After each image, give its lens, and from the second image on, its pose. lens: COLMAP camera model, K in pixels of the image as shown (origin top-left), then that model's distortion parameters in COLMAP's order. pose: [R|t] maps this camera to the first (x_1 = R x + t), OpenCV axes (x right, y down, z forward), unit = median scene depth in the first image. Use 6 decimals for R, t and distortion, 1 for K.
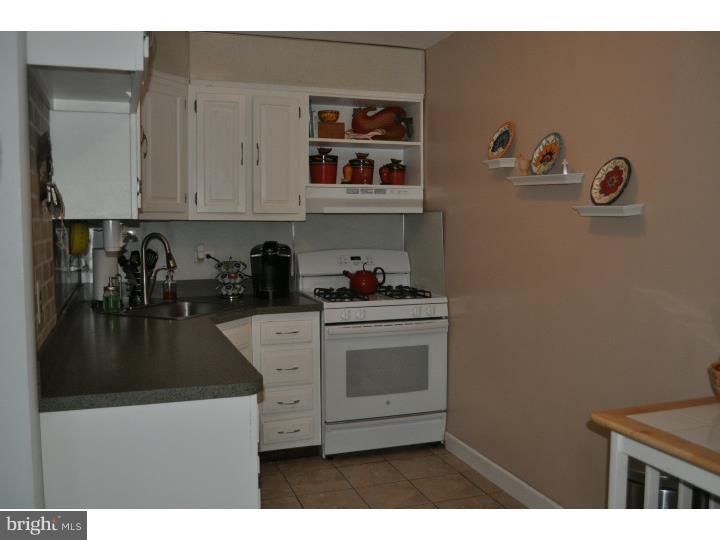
lens RADIAL K [[681.7, 0, 360.0], [0, 681.7, 270.0], [0, 0, 1]] dist [-0.067245, 0.000195]
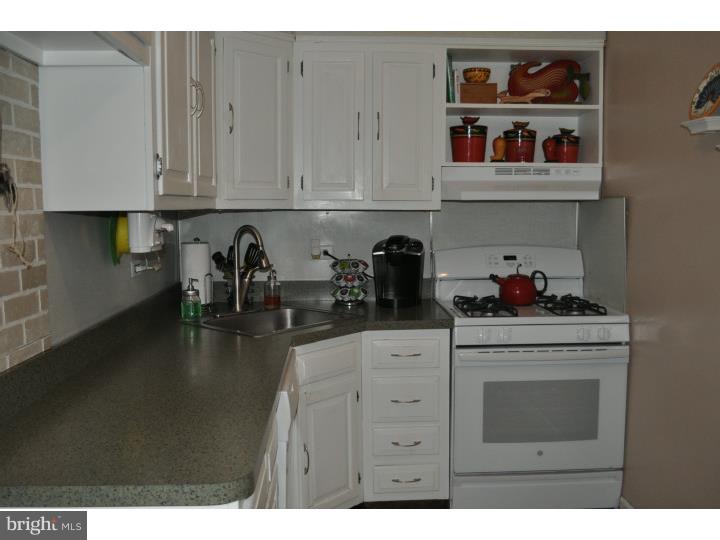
lens RADIAL K [[681.7, 0, 360.0], [0, 681.7, 270.0], [0, 0, 1]] dist [-0.067245, 0.000195]
pose [[0.956181, 0.025166, -0.291691, 0.060782], [-0.019112, 0.999539, 0.023588, -0.019865], [0.292150, -0.016980, 0.956222, 0.223464]]
